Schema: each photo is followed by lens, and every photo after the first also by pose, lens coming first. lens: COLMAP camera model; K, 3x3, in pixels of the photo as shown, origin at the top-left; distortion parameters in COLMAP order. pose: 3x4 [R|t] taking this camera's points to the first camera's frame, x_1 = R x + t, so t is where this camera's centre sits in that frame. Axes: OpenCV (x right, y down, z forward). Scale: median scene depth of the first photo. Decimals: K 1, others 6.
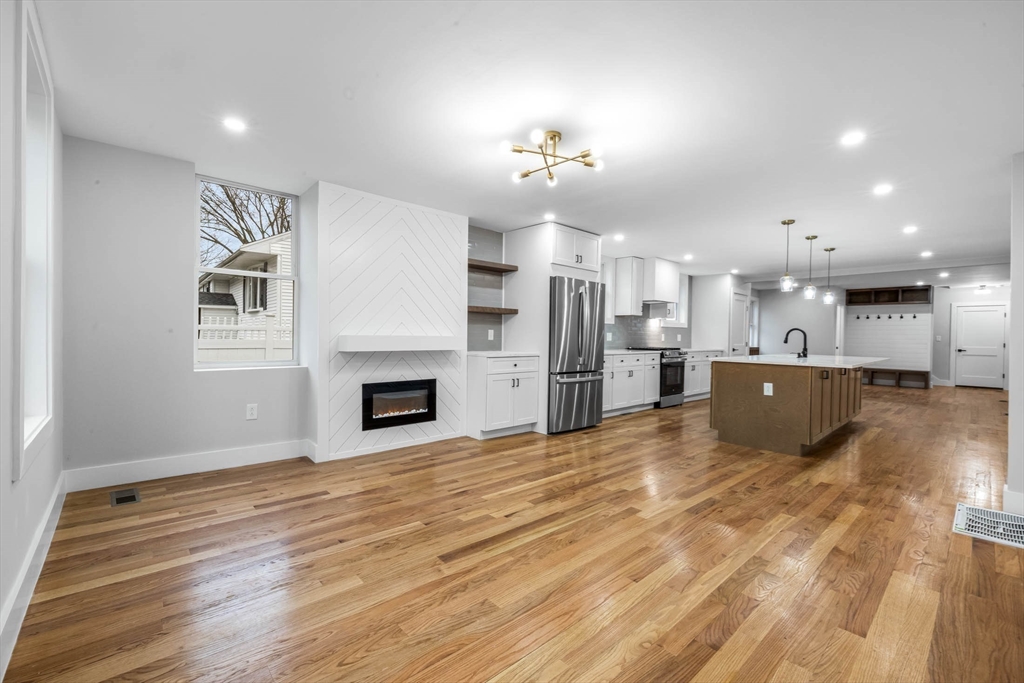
lens RADIAL K [[434.9, 0, 508.6], [0, 434.9, 336.5], [0, 0, 1]] dist [-0.000489, -0.000136]
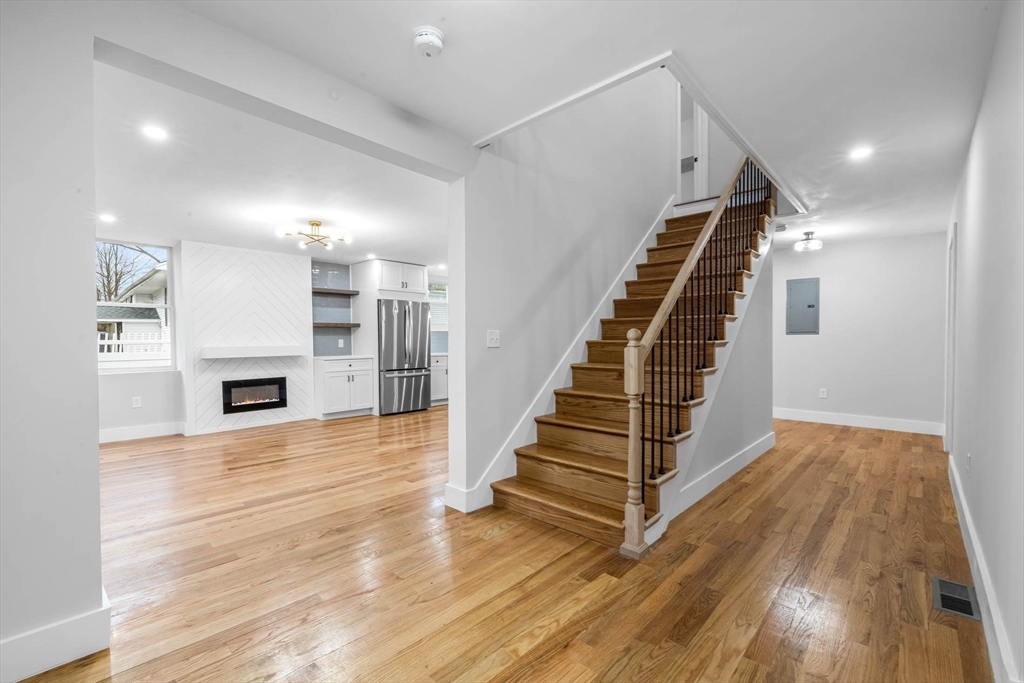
lens RADIAL K [[443.5, 0, 506.4], [0, 443.5, 346.6], [0, 0, 1]] dist [-0.001487, -0.000062]
pose [[0.996304, -0.026942, 0.081564, 0.379409], [0.025777, 0.999551, 0.015306, -0.001350], [-0.081940, -0.013147, 0.996551, -0.411619]]
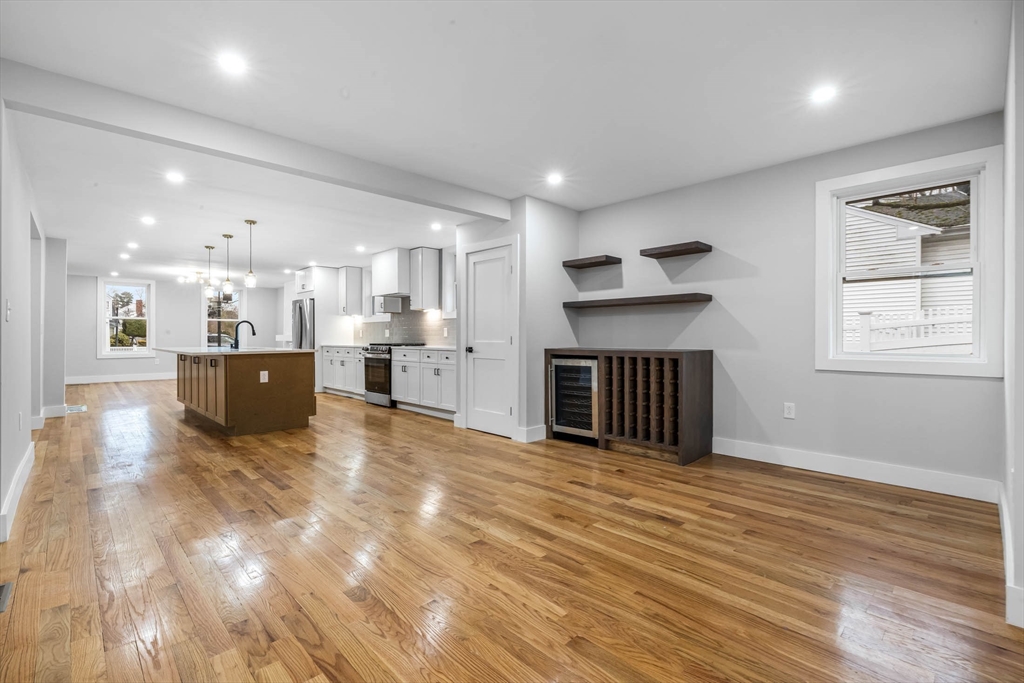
lens RADIAL K [[451.2, 0, 512.2], [0, 451.2, 334.2], [0, 0, 1]] dist [-0.000815, -0.000037]
pose [[0.040673, -0.014627, -0.999065, 1.858250], [0.001121, 0.999893, -0.014593, 0.028822], [0.999172, -0.000526, 0.040685, 1.675358]]
